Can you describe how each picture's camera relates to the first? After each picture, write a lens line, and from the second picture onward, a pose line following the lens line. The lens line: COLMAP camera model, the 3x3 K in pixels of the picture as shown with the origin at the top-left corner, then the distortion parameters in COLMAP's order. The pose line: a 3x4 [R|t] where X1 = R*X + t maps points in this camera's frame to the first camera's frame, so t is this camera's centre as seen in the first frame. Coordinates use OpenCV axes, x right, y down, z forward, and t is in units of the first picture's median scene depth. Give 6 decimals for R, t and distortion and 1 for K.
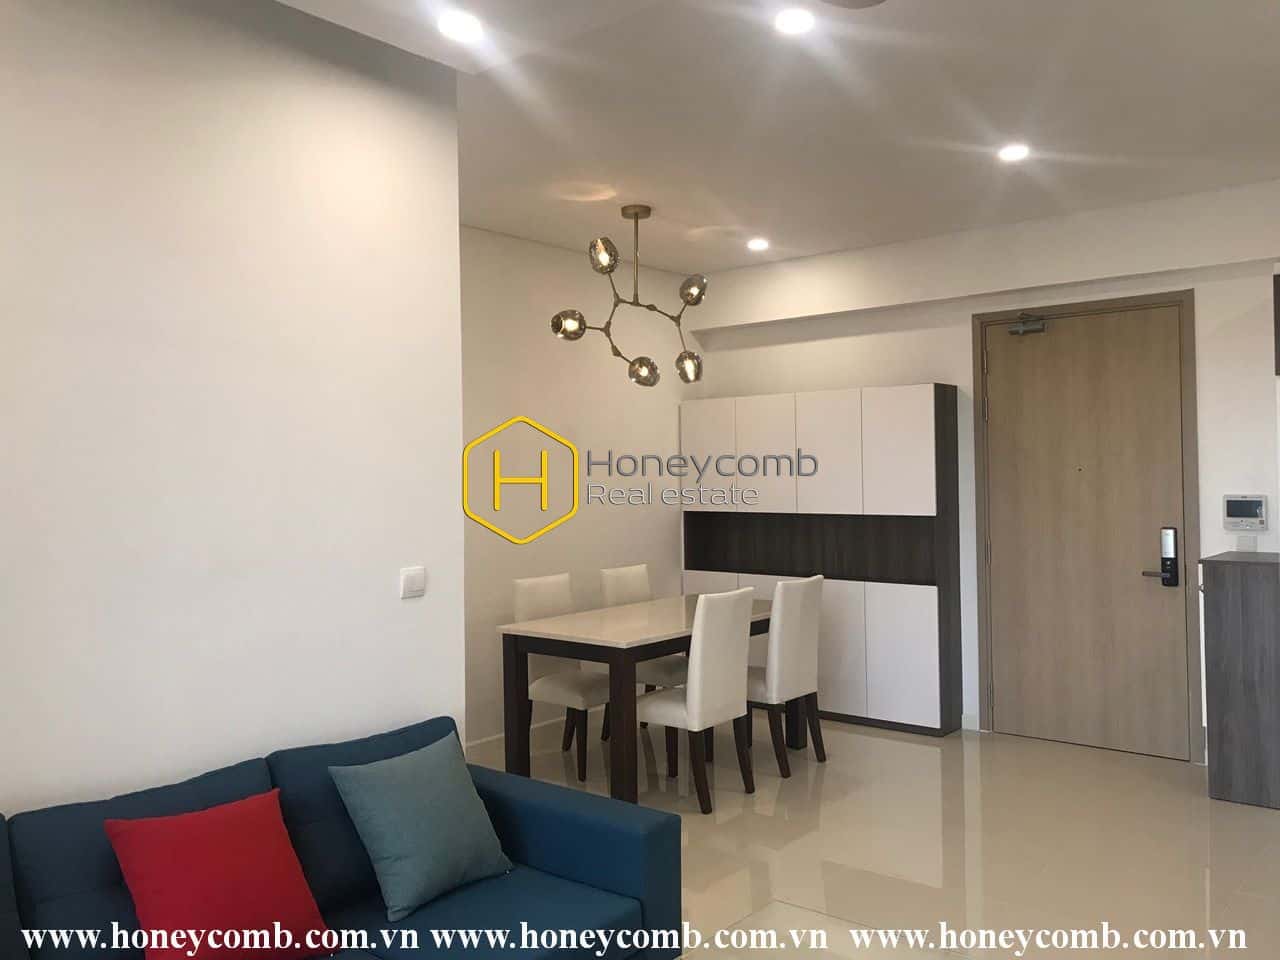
lens RADIAL K [[1063.4, 0, 640.0], [0, 1063.4, 480.0], [0, 0, 1]] dist [-0.004888, -0.005344]
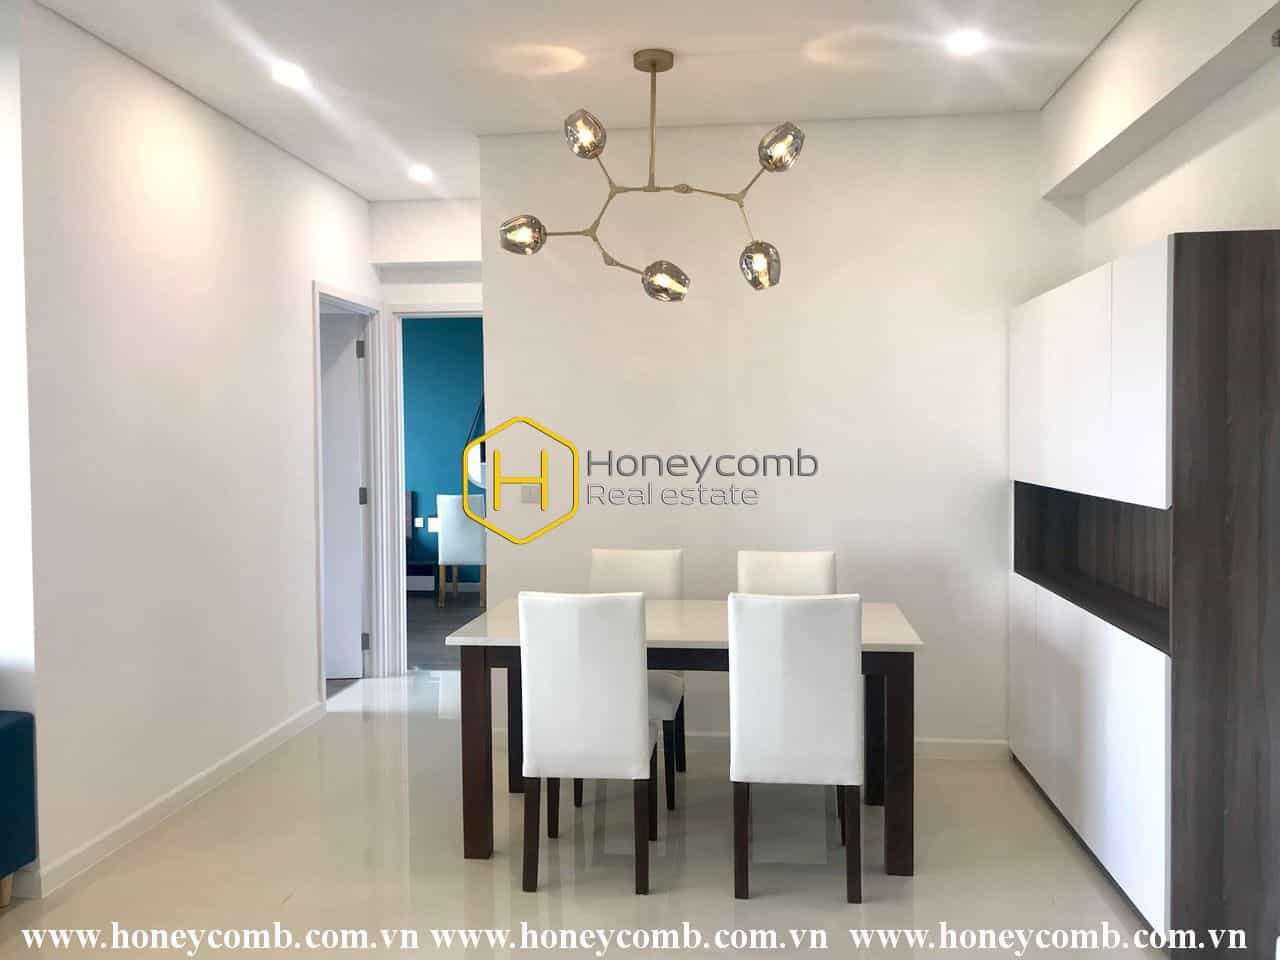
lens RADIAL K [[1063.4, 0, 640.0], [0, 1063.4, 480.0], [0, 0, 1]] dist [-0.004888, -0.005344]
pose [[0.629540, 0.030530, -0.776368, 0.570954], [0.016724, 0.998464, 0.052824, -0.005672], [0.776788, -0.046239, 0.628062, 0.539737]]
